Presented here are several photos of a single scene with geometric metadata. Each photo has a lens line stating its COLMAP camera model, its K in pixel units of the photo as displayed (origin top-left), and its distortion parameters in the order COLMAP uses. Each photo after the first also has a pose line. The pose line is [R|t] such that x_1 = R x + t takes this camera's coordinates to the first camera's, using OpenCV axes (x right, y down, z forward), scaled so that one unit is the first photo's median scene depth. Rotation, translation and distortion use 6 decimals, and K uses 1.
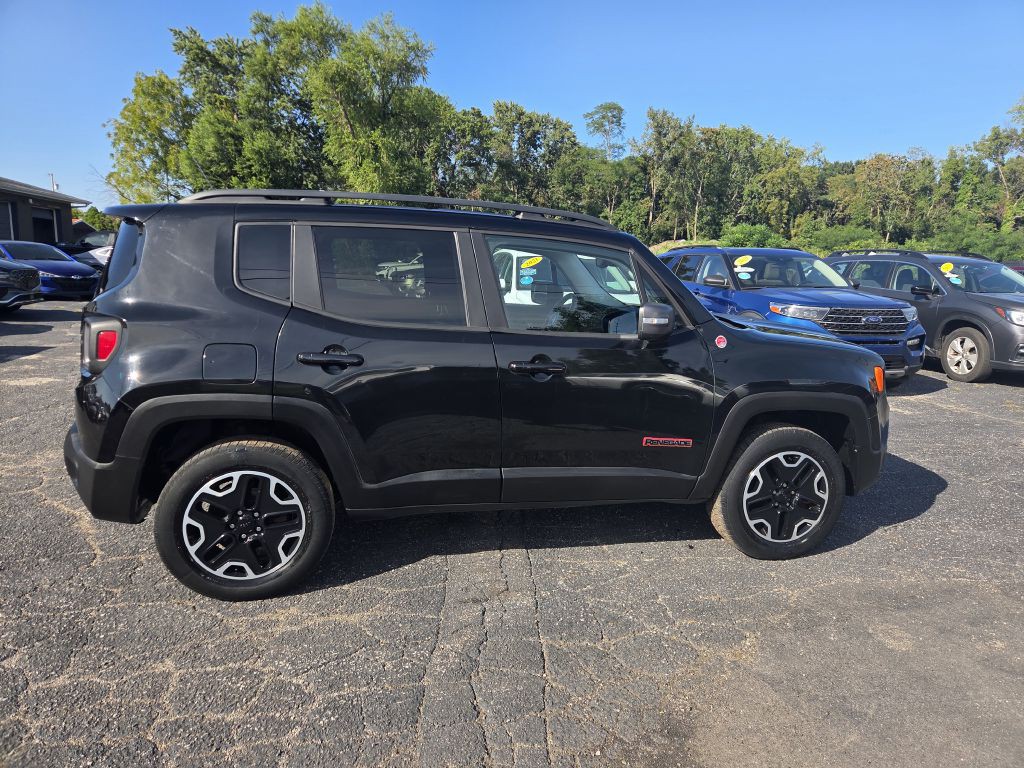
lens RADIAL K [[690.3, 0, 524.3], [0, 690.3, 380.3], [0, 0, 1]] dist [0.072667, -0.054629]
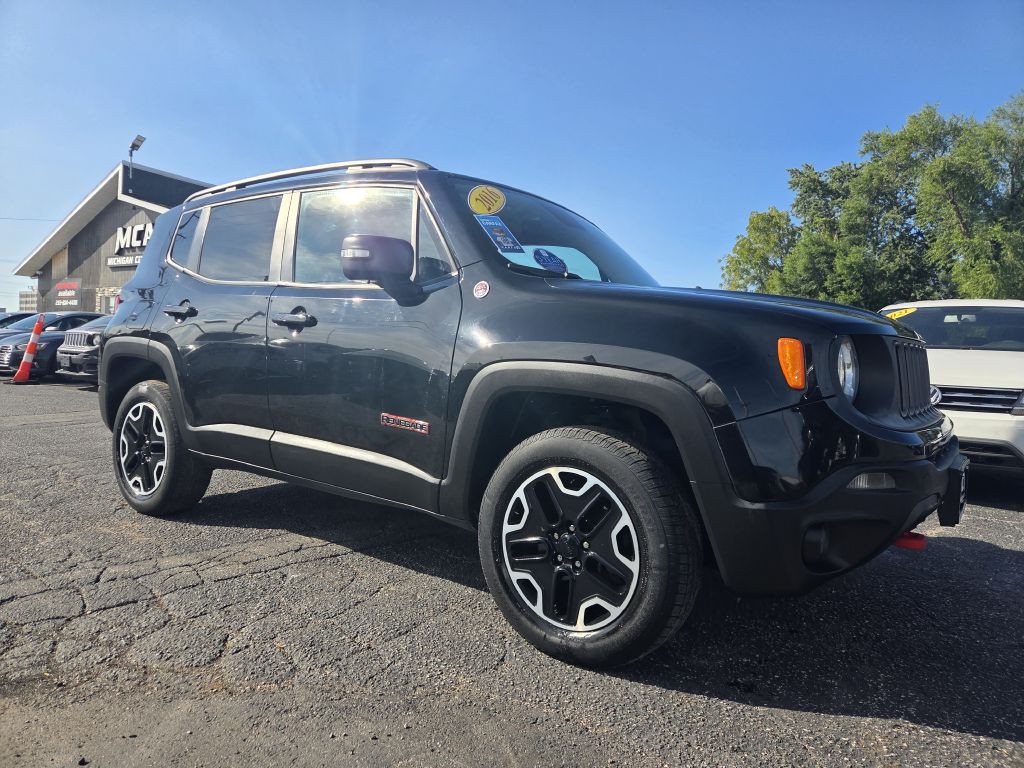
lens RADIAL K [[690.3, 0, 507.1], [0, 690.3, 375.2], [0, 0, 1]] dist [0.072667, -0.054629]
pose [[0.633542, 0.012847, -0.773602, 0.071005], [-0.157470, 0.981076, -0.112667, 0.008782], [0.757515, 0.193198, 0.623575, 0.050723]]
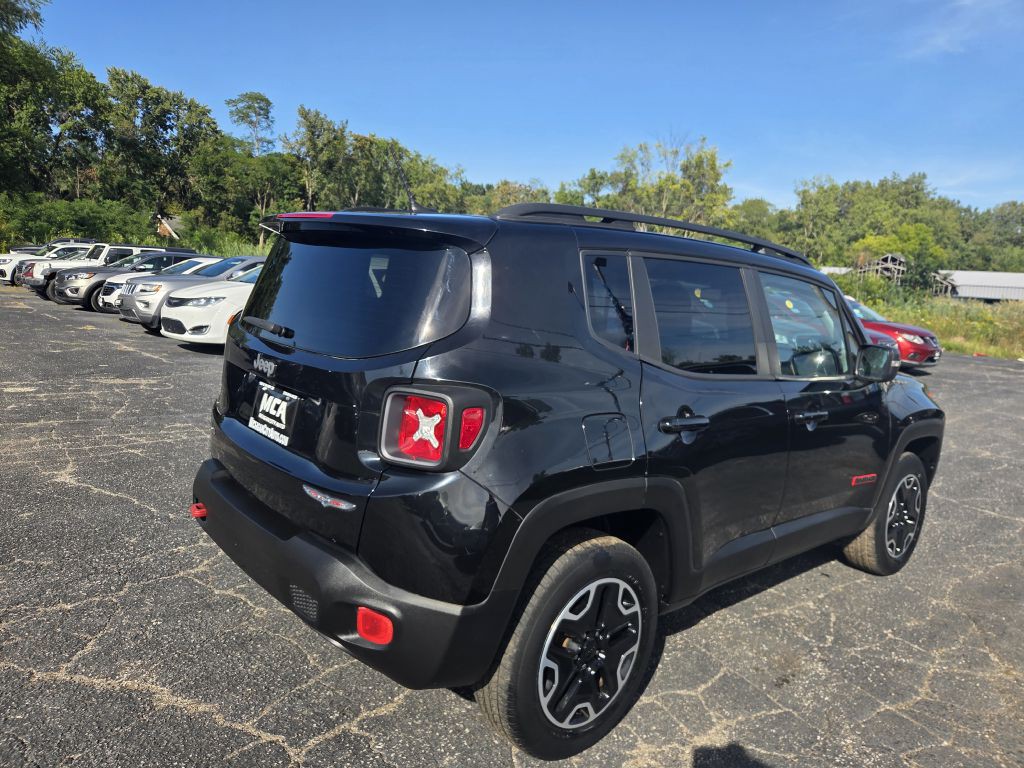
lens RADIAL K [[690.3, 0, 513.1], [0, 690.3, 386.5], [0, 0, 1]] dist [0.072667, -0.054629]
pose [[0.876112, -0.042401, 0.480240, -0.060626], [0.041386, 0.999062, 0.012708, -0.006739], [-0.480328, 0.008742, 0.877045, 0.027915]]
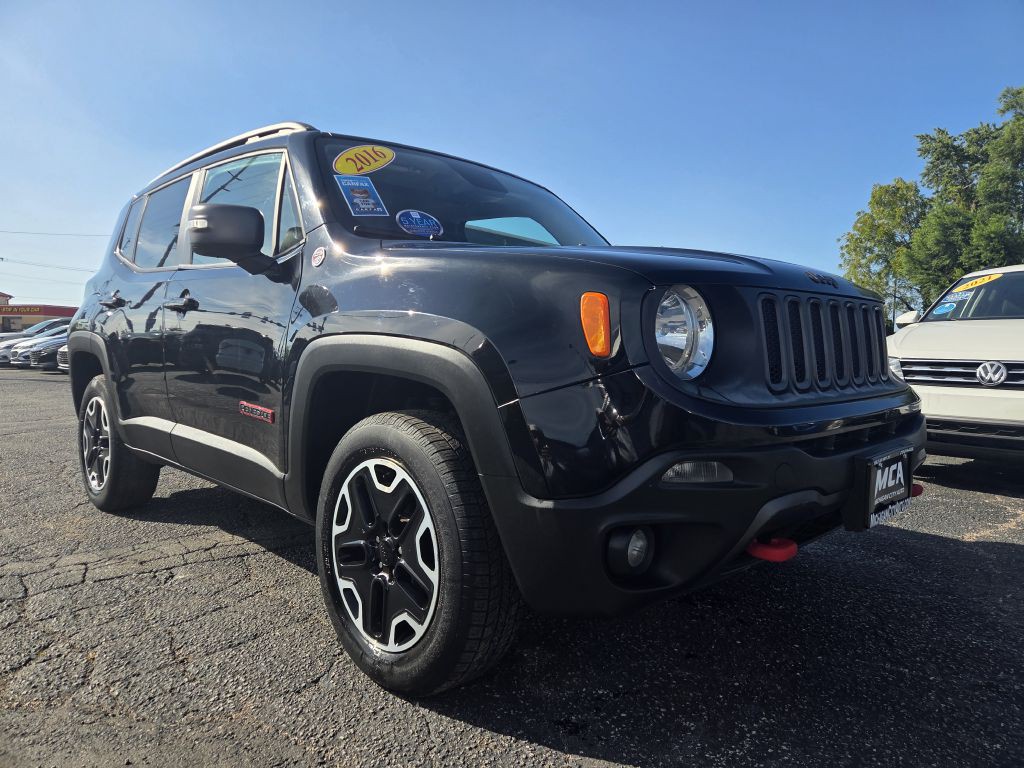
lens RADIAL K [[690.3, 0, 518.2], [0, 690.3, 379.6], [0, 0, 1]] dist [0.072667, -0.054629]
pose [[0.511326, 0.010496, -0.859323, 0.076199], [-0.149109, 0.985843, -0.076683, 0.006085], [0.846353, 0.167343, 0.505652, 0.072299]]
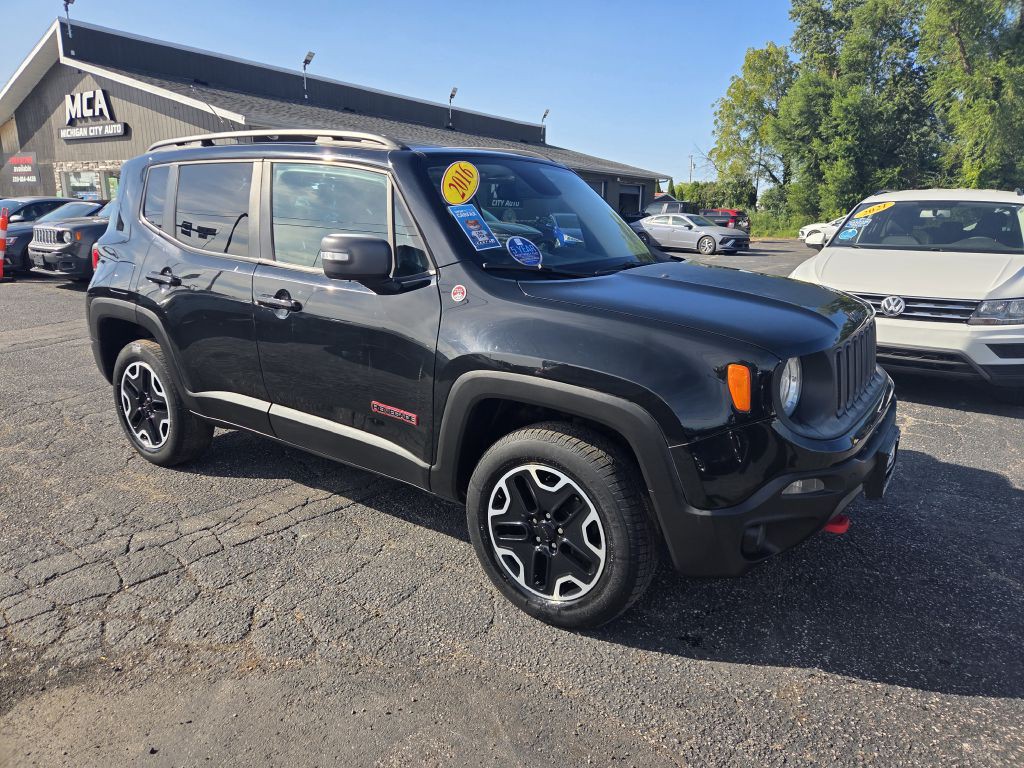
lens RADIAL K [[690.3, 0, 514.9], [0, 690.3, 381.7], [0, 0, 1]] dist [0.072667, -0.054629]
pose [[0.656770, 0.155608, -0.737861, 0.074064], [-0.123193, 0.987473, 0.098594, -0.003571], [0.743960, 0.026146, 0.667713, 0.047051]]
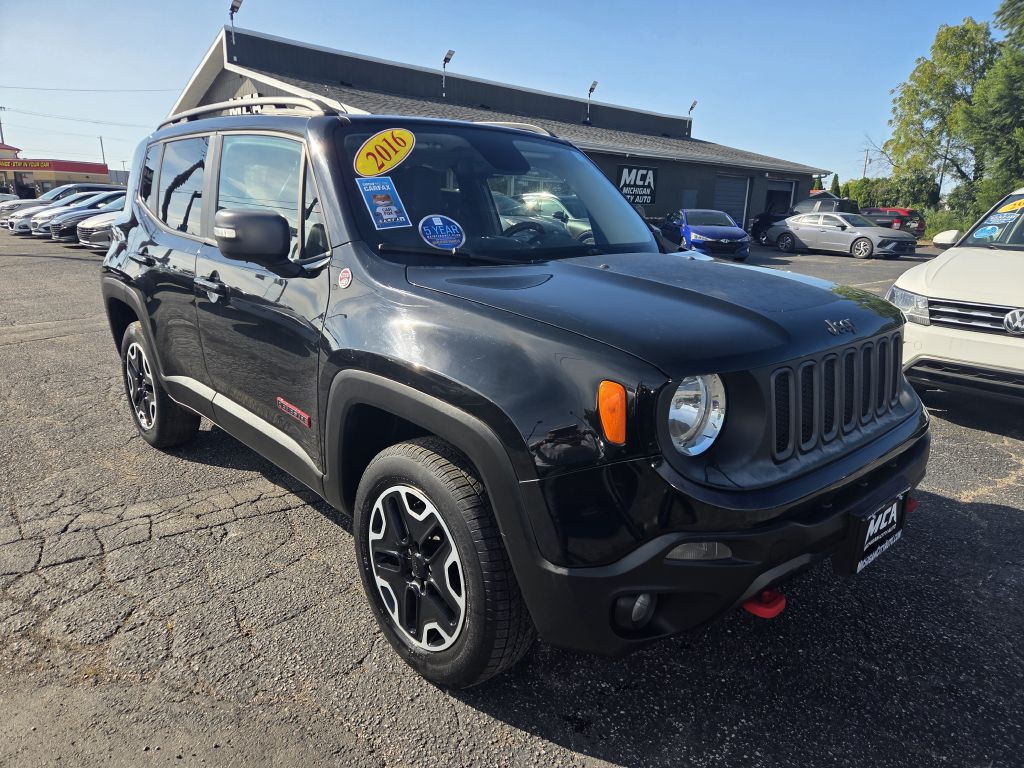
lens RADIAL K [[690.3, 0, 501.0], [0, 690.3, 397.8], [0, 0, 1]] dist [0.072667, -0.054629]
pose [[0.470301, 0.210065, -0.857141, 0.077118], [-0.160797, 0.975396, 0.150819, -0.005693], [0.867733, 0.066895, 0.492507, 0.069125]]
